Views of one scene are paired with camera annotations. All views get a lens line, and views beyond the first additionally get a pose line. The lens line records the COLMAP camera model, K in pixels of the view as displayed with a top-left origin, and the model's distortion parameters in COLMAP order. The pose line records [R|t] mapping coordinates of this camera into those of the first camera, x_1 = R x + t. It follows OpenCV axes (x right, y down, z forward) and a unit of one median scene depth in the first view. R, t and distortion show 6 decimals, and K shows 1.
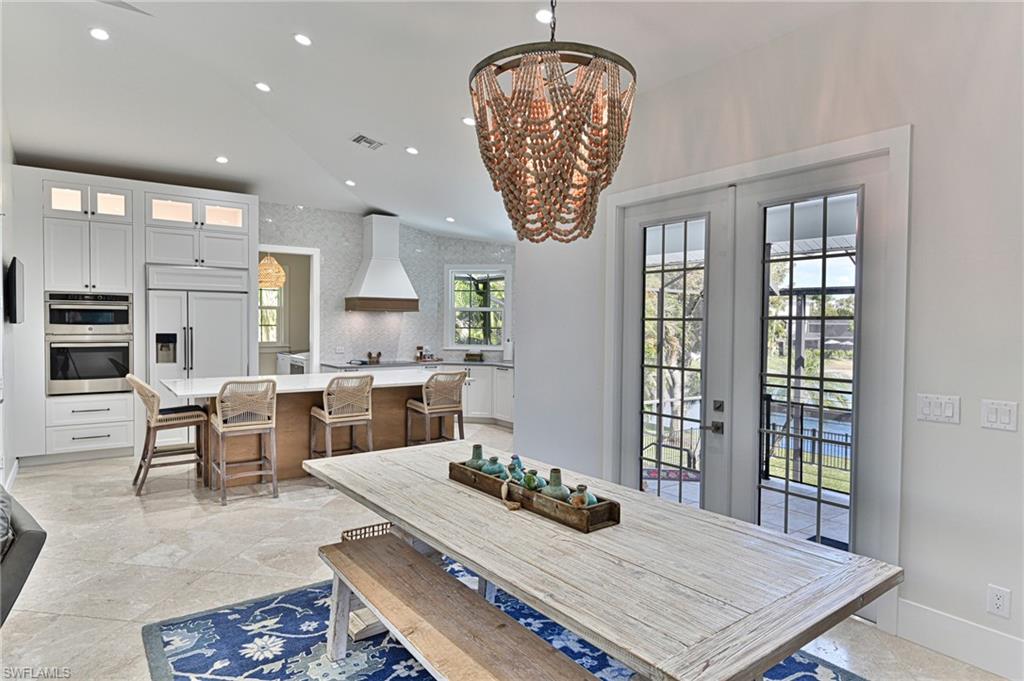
lens RADIAL K [[617.6, 0, 515.1], [0, 617.6, 342.8], [0, 0, 1]] dist [0.001837, 0.000858]
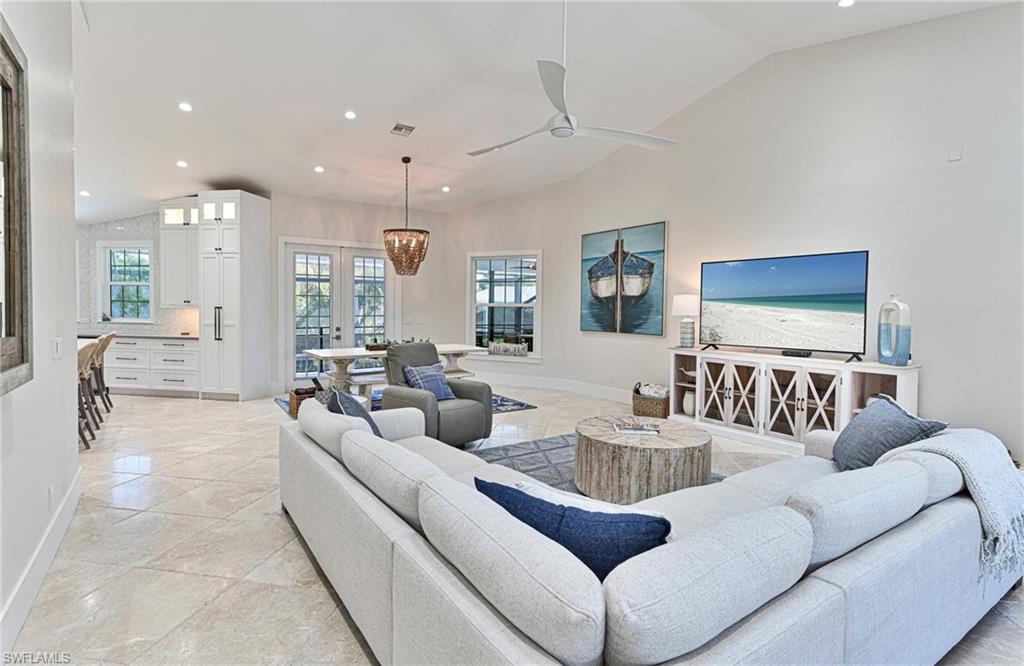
lens RADIAL K [[493.9, 0, 507.6], [0, 493.9, 324.5], [0, 0, 1]] dist [0.005042, 0.000006]
pose [[0.042320, -0.046471, 0.998023, -1.099908], [0.017485, 0.998799, 0.045766, -0.000957], [-0.998951, 0.015514, 0.043082, 0.111294]]
